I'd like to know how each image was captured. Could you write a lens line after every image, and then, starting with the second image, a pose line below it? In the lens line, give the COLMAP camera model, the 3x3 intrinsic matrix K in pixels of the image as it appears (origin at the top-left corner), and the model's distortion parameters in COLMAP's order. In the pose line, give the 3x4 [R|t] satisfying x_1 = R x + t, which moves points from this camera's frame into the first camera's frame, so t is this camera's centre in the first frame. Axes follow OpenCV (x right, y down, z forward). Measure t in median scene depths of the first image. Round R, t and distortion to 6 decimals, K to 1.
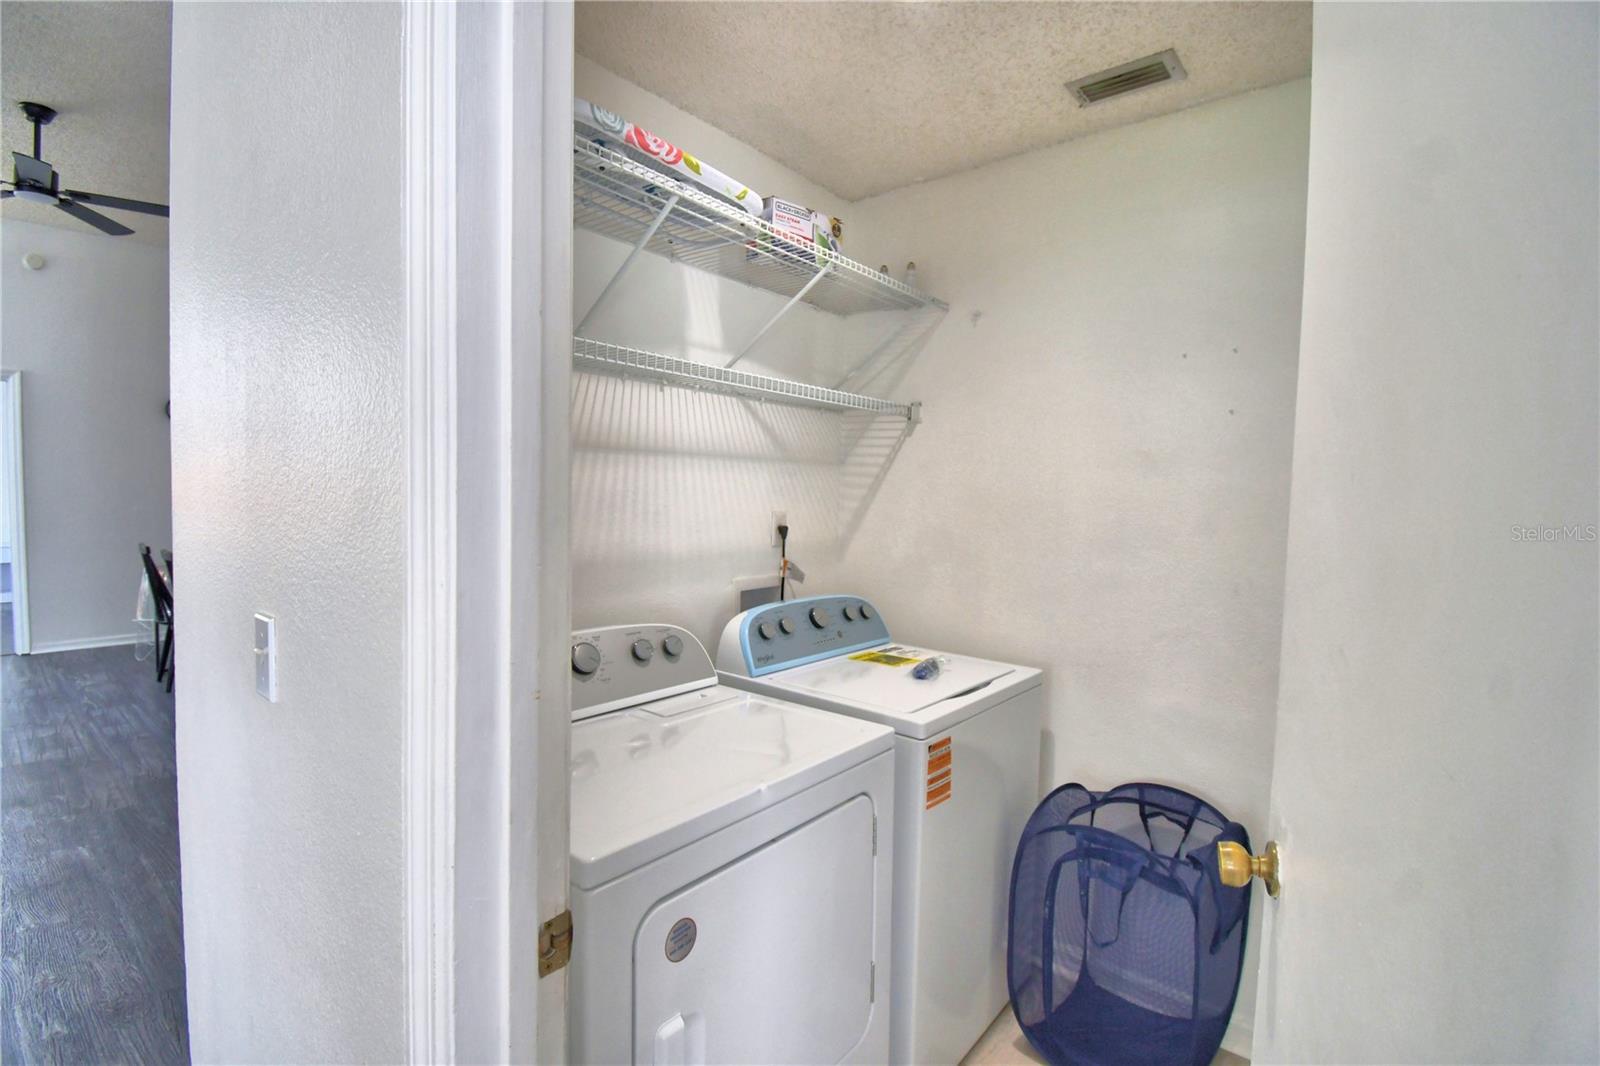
lens RADIAL K [[700.0, 0, 794.5], [0, 700.0, 530.2], [0, 0, 1]] dist [0.020158, -0.025671]
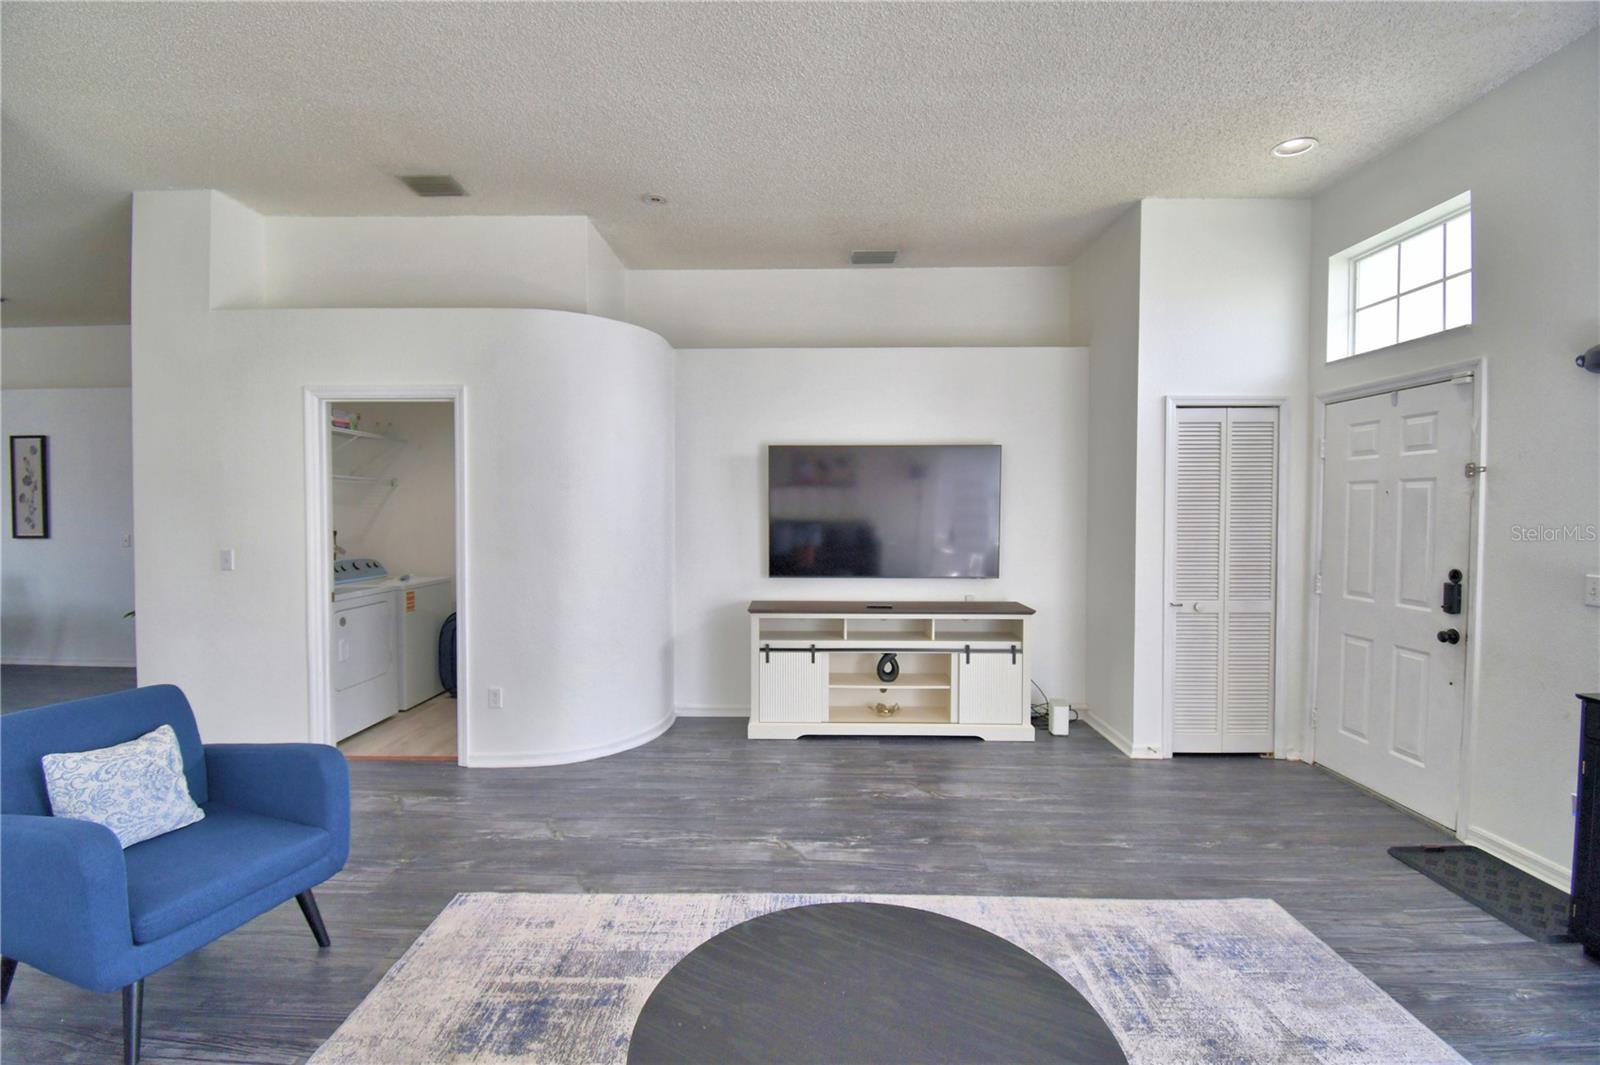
lens RADIAL K [[700.0, 0, 794.5], [0, 700.0, 529.7], [0, 0, 1]] dist [0.020158, -0.025671]
pose [[0.769051, -0.038962, 0.637998, -0.379279], [0.052460, 0.998620, -0.002251, 0.087233], [-0.637030, 0.035201, 0.770034, -2.053591]]
